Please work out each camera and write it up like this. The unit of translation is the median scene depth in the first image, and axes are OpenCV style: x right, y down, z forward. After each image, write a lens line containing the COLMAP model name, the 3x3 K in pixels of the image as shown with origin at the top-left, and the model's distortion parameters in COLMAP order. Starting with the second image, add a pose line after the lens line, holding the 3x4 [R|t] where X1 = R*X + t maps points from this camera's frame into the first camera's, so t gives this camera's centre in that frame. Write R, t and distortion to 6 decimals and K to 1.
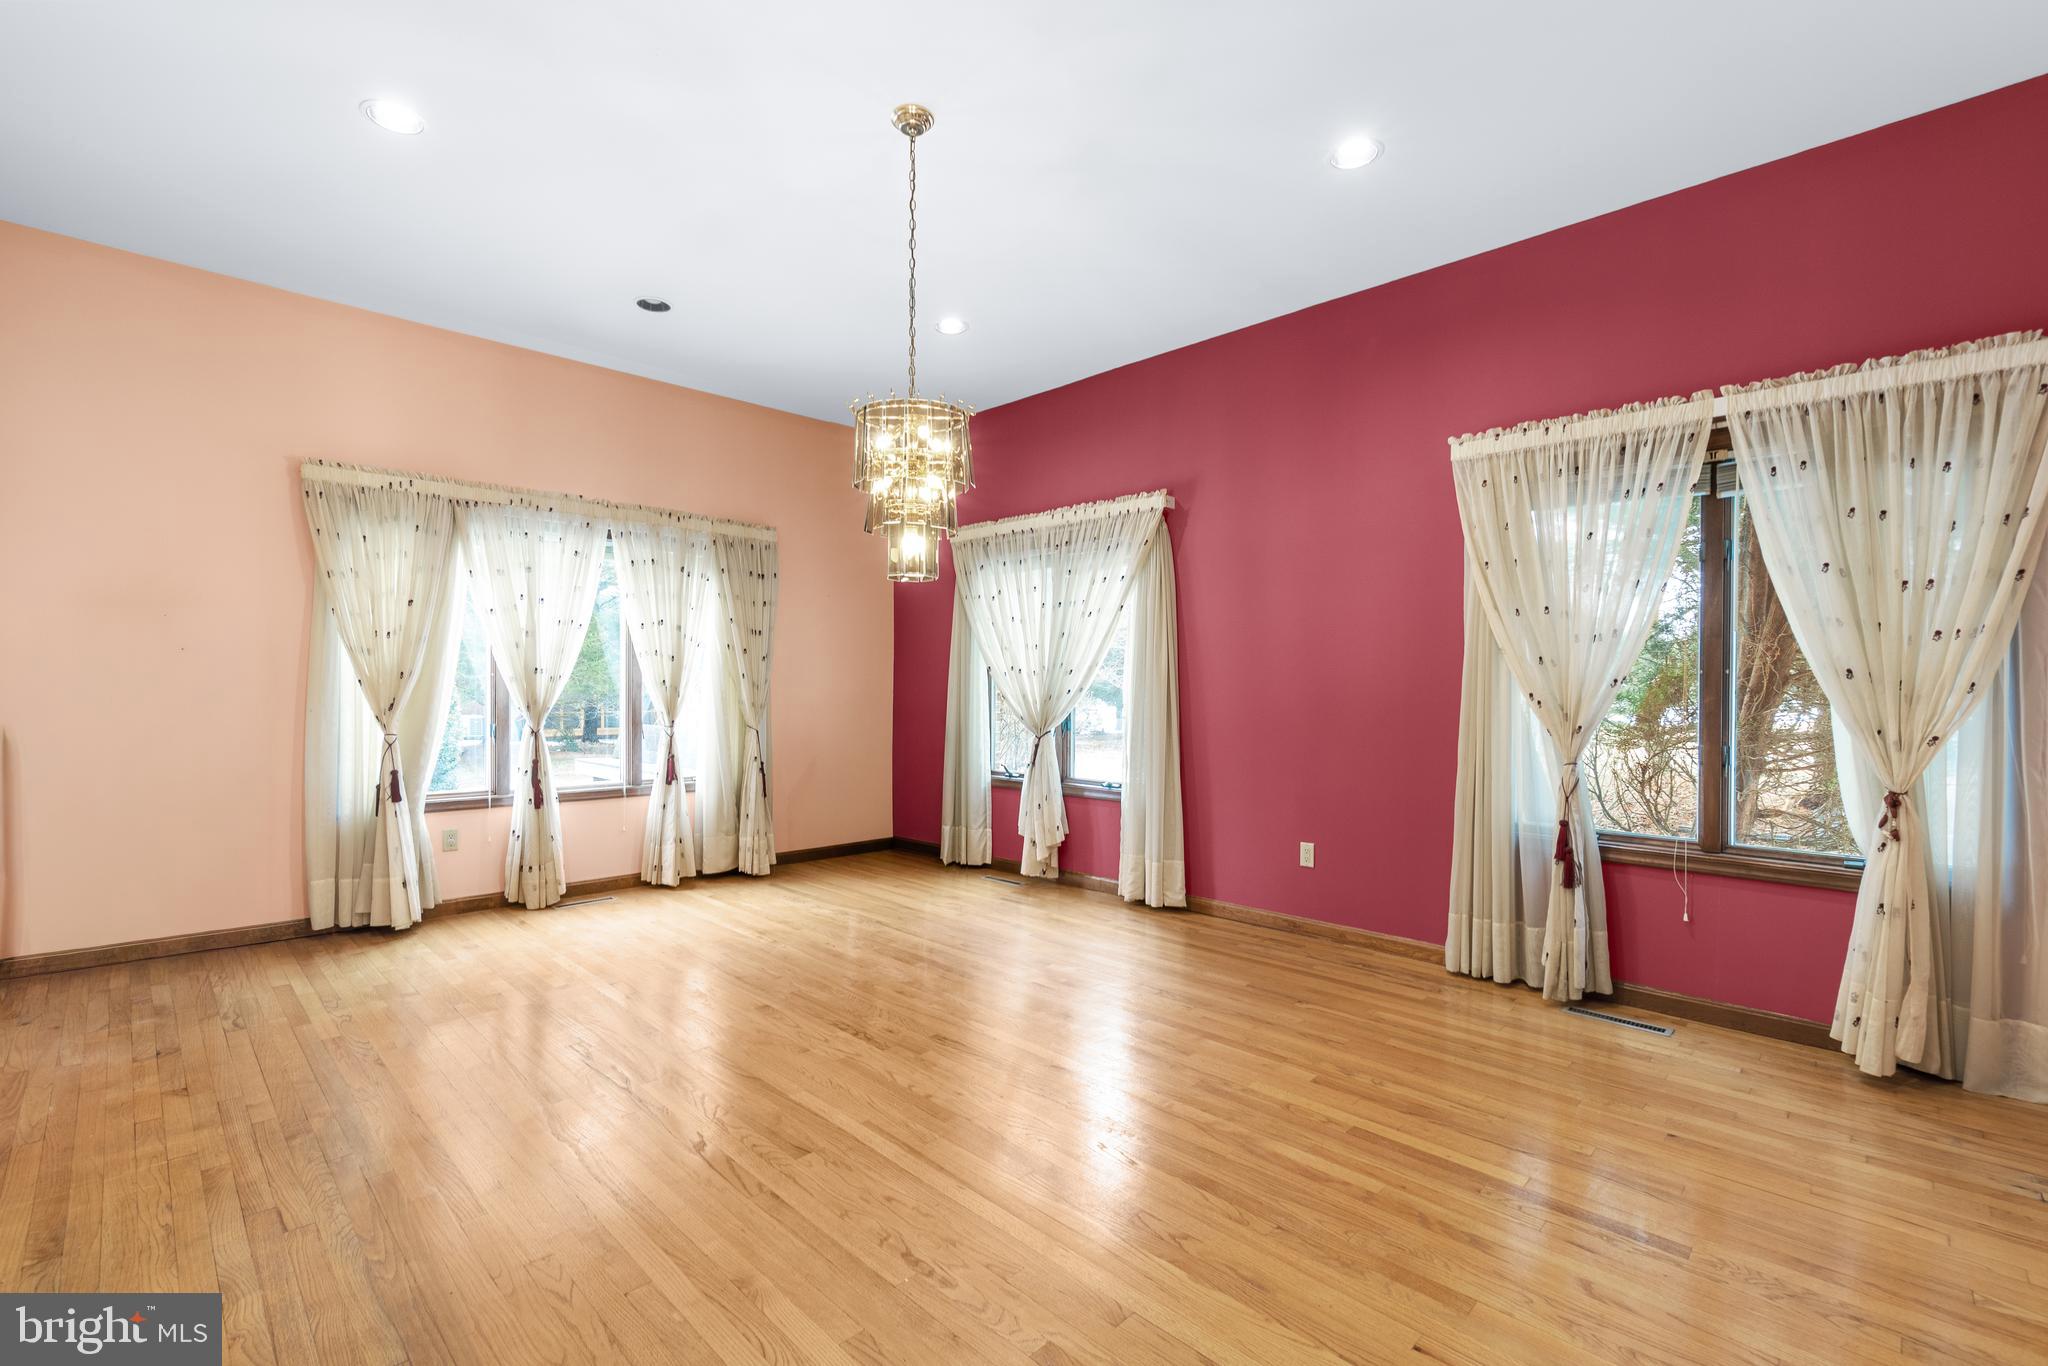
lens RADIAL K [[898.2, 0, 1025.1], [0, 898.2, 694.1], [0, 0, 1]] dist [-0.007490, 0.000607]
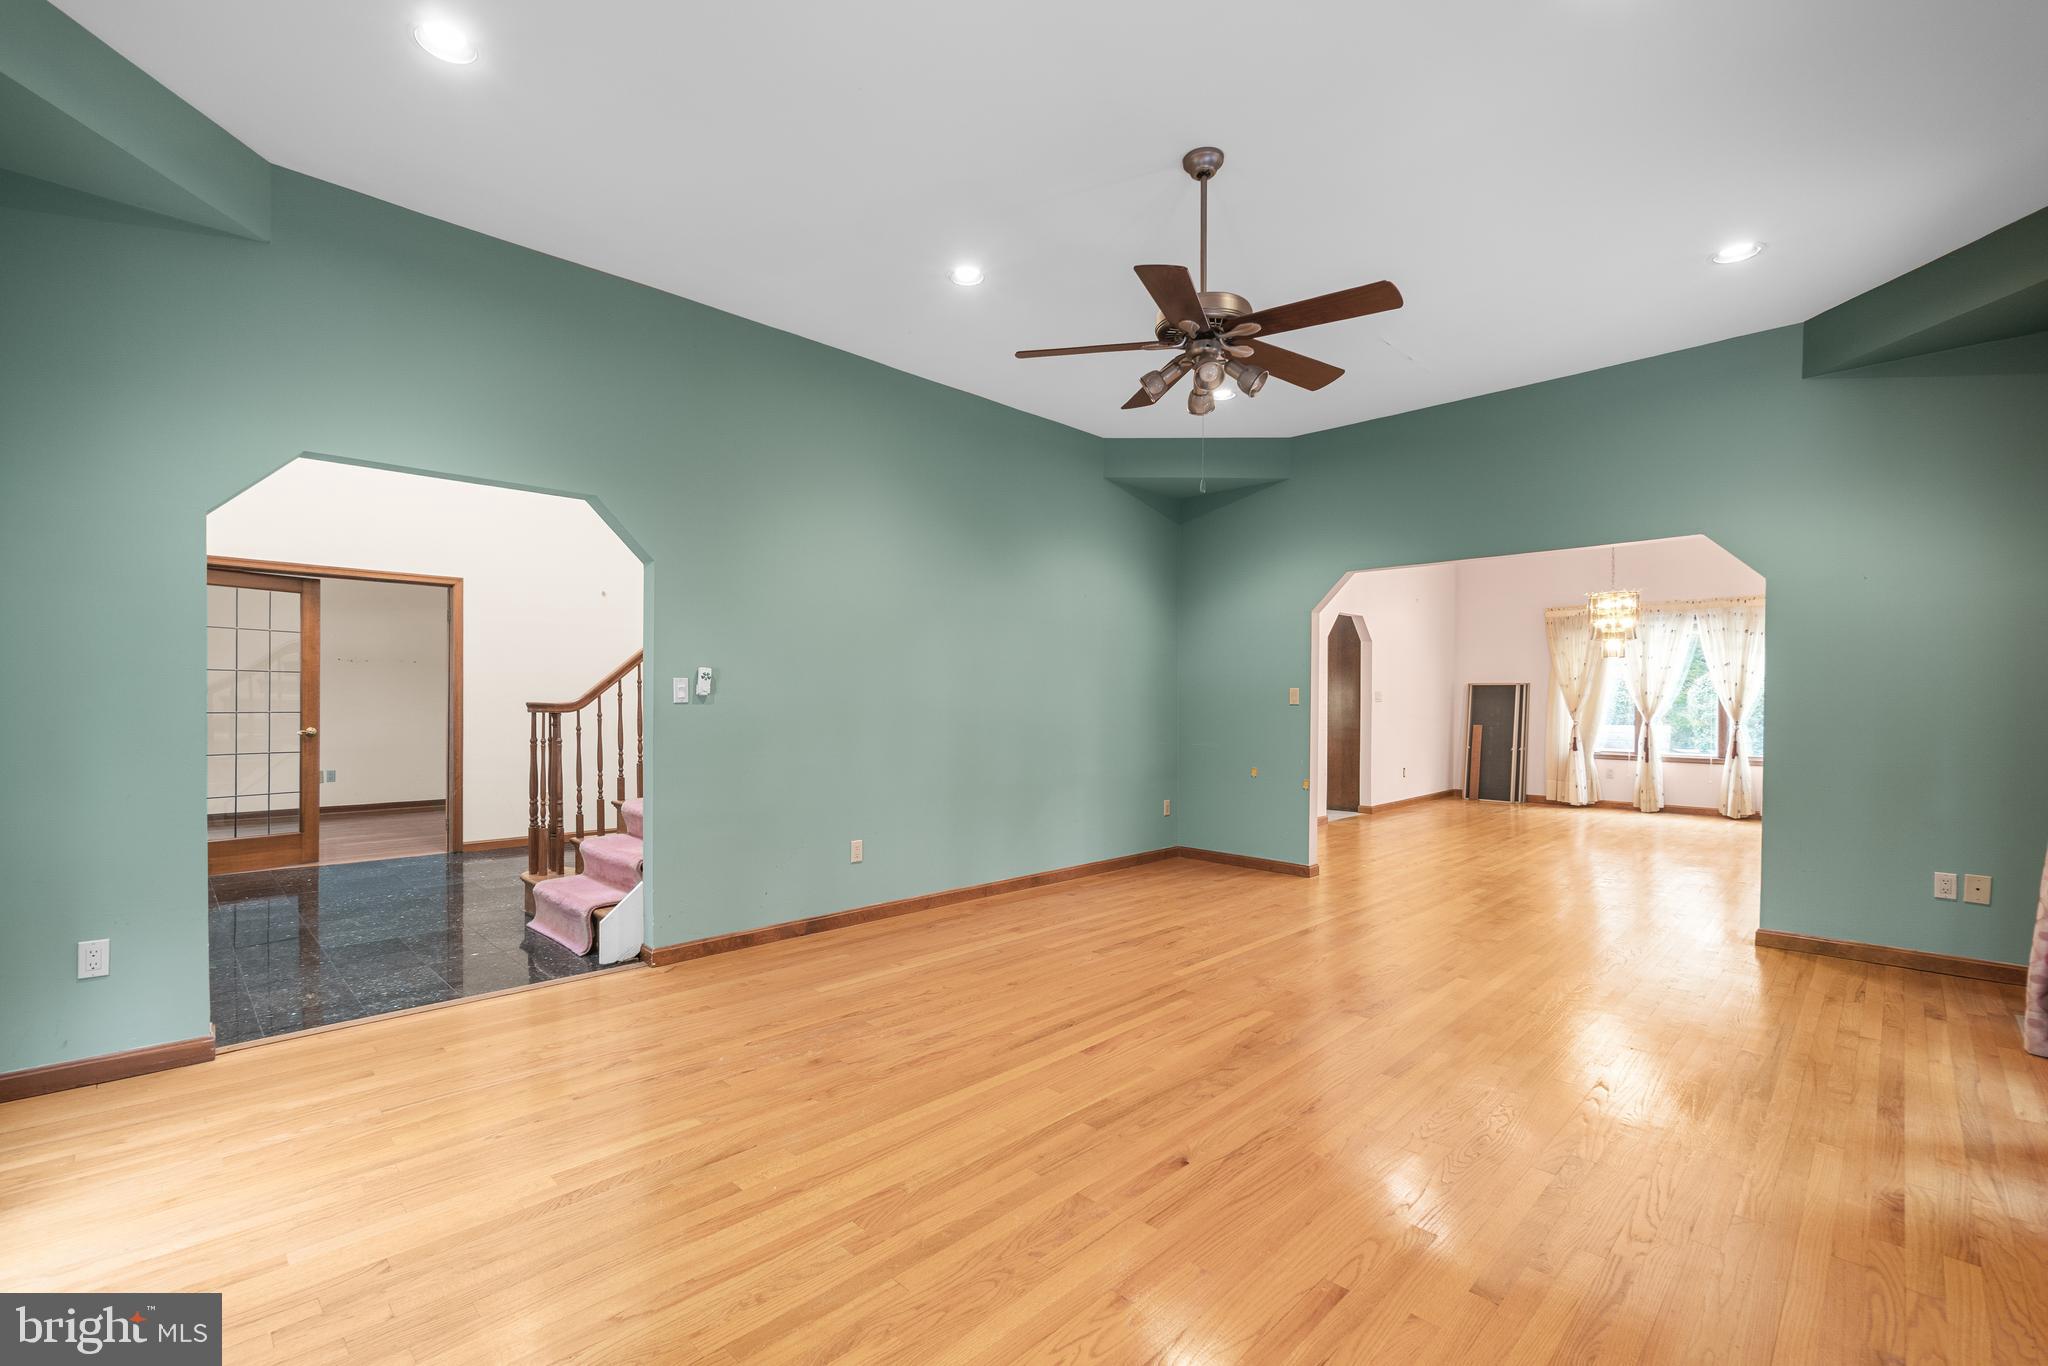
lens RADIAL K [[898.2, 0, 1025.3], [0, 898.2, 697.1], [0, 0, 1]] dist [-0.007490, 0.000607]
pose [[0.007143, -0.002847, -0.999970, 1.503362], [-0.002831, 0.999992, -0.002867, -0.008766], [0.999970, 0.002851, 0.007135, -0.416266]]
